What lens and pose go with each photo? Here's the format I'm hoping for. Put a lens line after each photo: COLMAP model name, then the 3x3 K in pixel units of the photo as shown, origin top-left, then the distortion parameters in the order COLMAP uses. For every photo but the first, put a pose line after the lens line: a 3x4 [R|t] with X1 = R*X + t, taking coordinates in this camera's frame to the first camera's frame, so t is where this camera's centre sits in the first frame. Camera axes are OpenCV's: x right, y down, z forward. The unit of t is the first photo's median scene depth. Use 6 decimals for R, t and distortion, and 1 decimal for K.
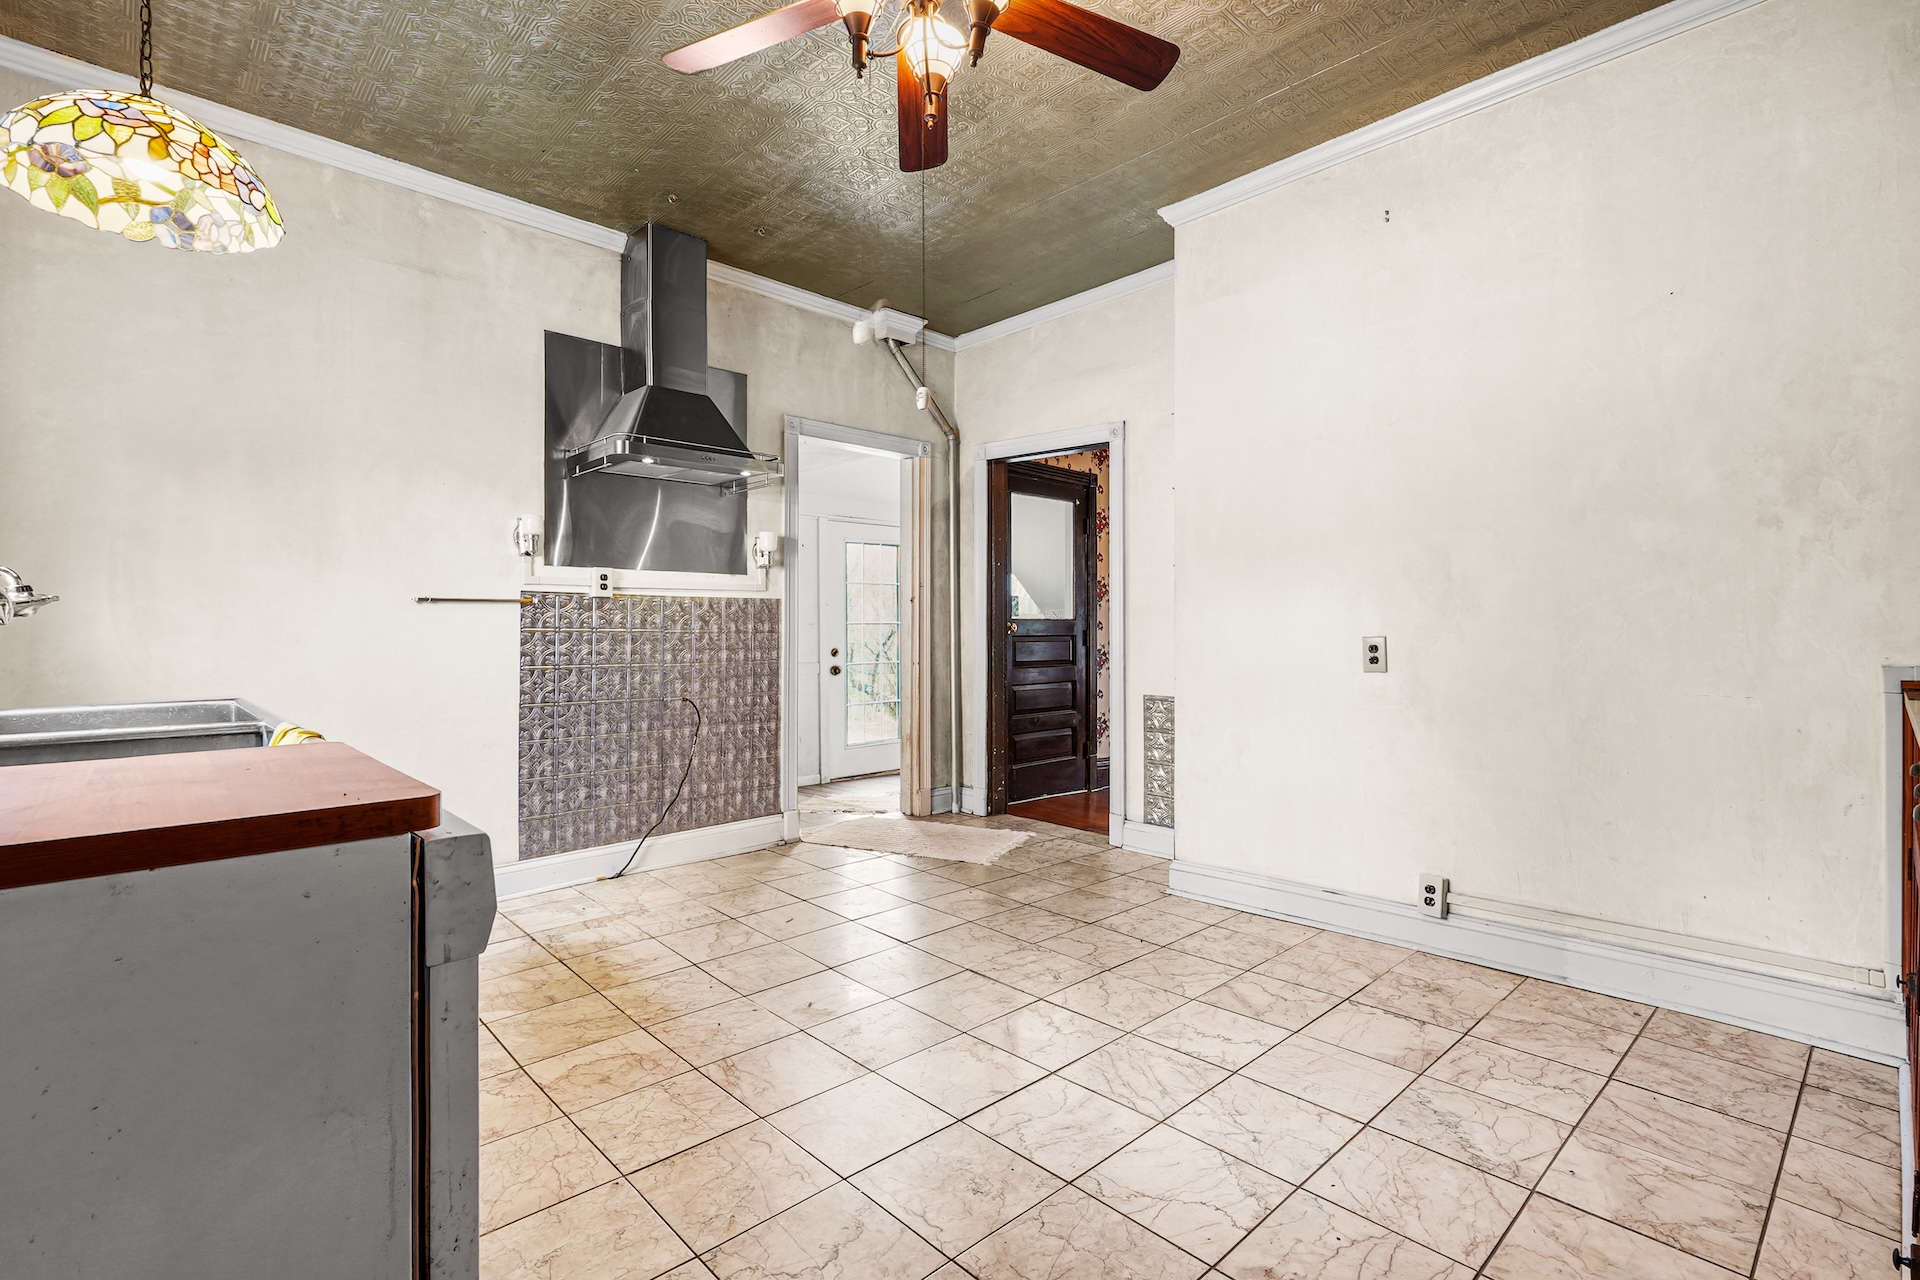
lens RADIAL K [[883.4, 0, 956.3], [0, 883.4, 630.3], [0, 0, 1]] dist [0.001381, 0.000097]
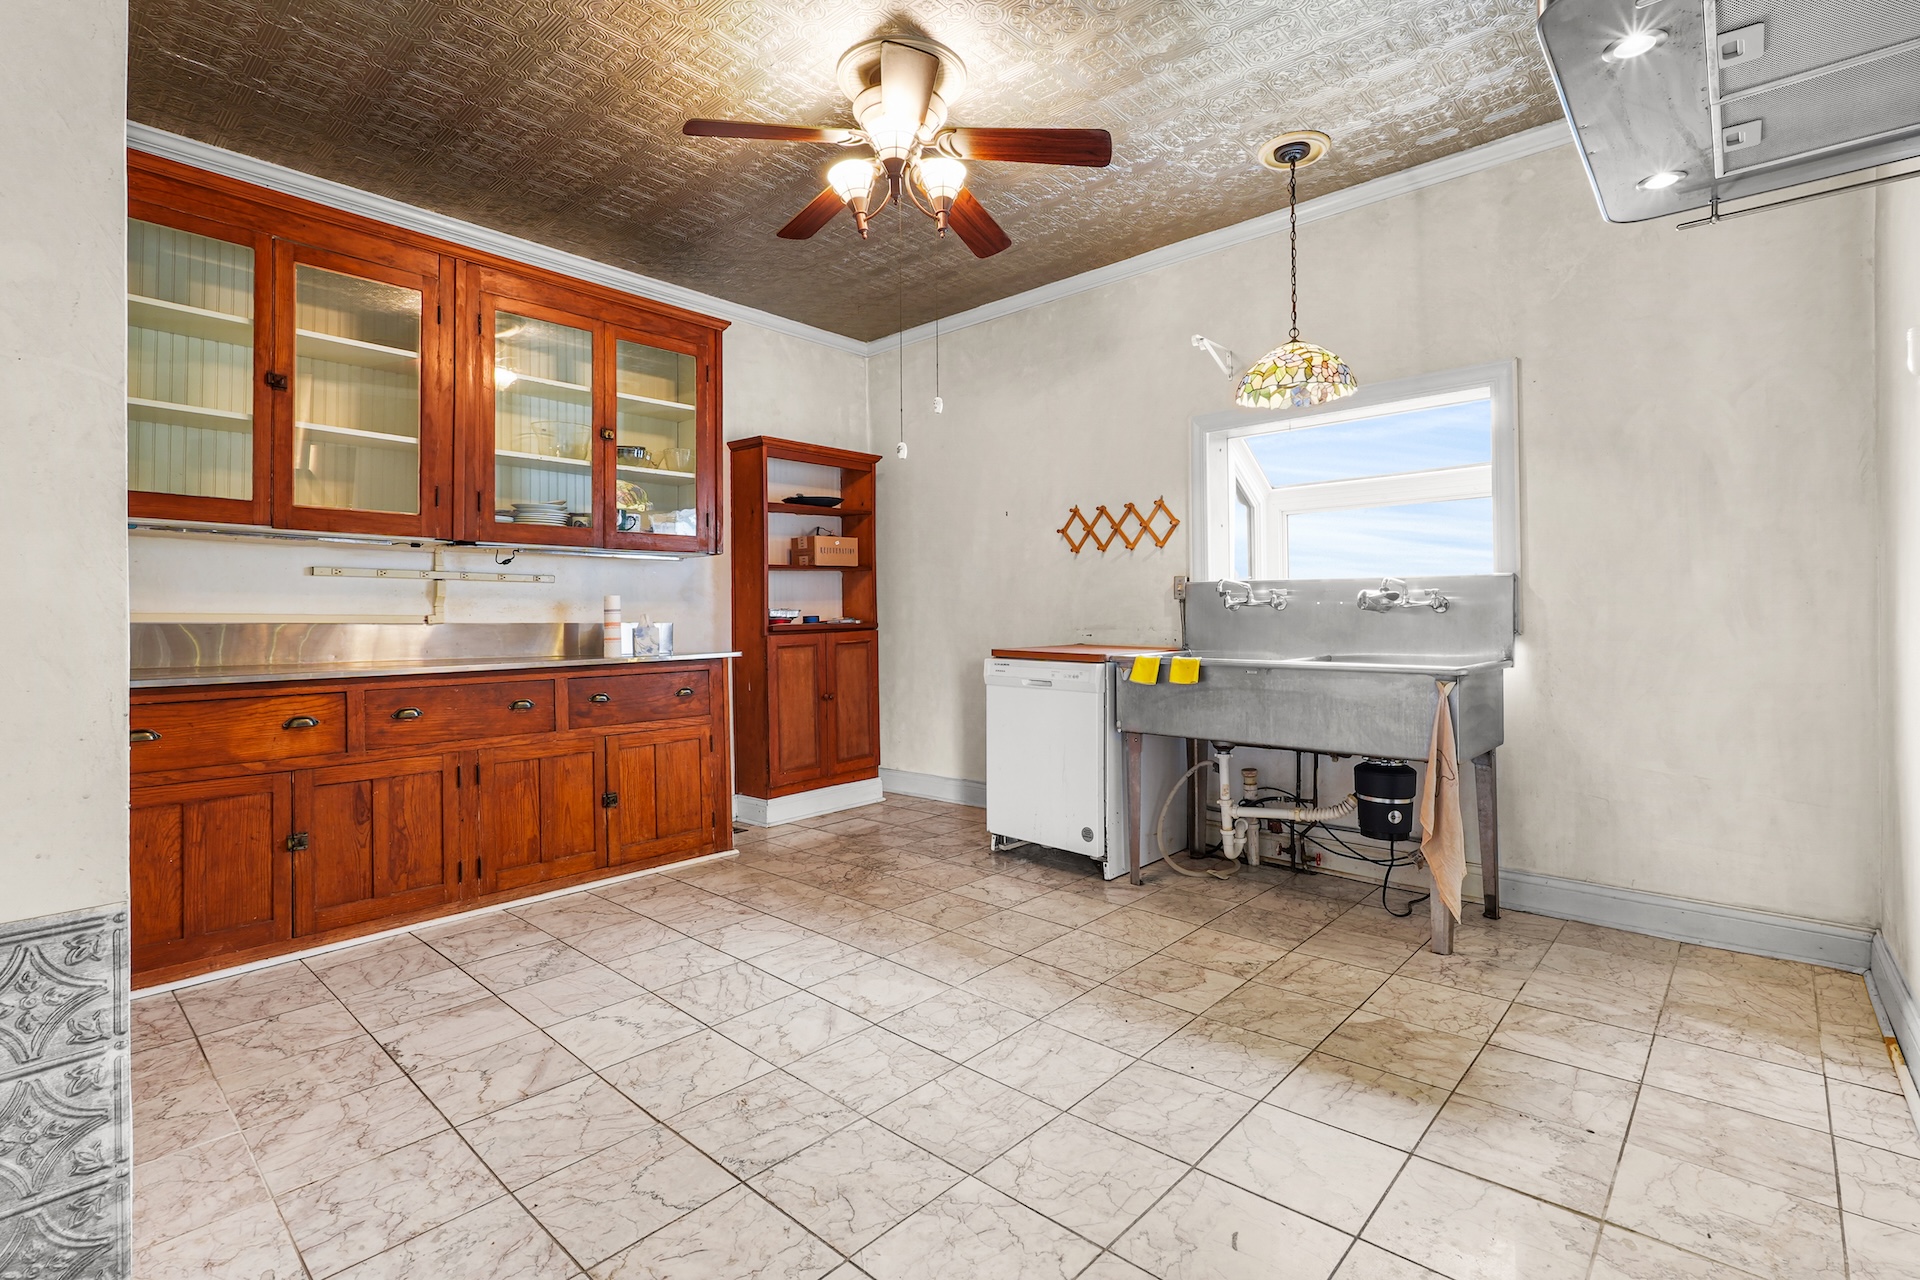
lens RADIAL K [[883.4, 0, 962.7], [0, 883.4, 623.1], [0, 0, 1]] dist [0.001381, 0.000097]
pose [[-0.996696, 0.014774, -0.079871, -0.016596], [0.013493, 0.999772, 0.016555, -0.012832], [0.080097, 0.015423, -0.996668, 1.978697]]
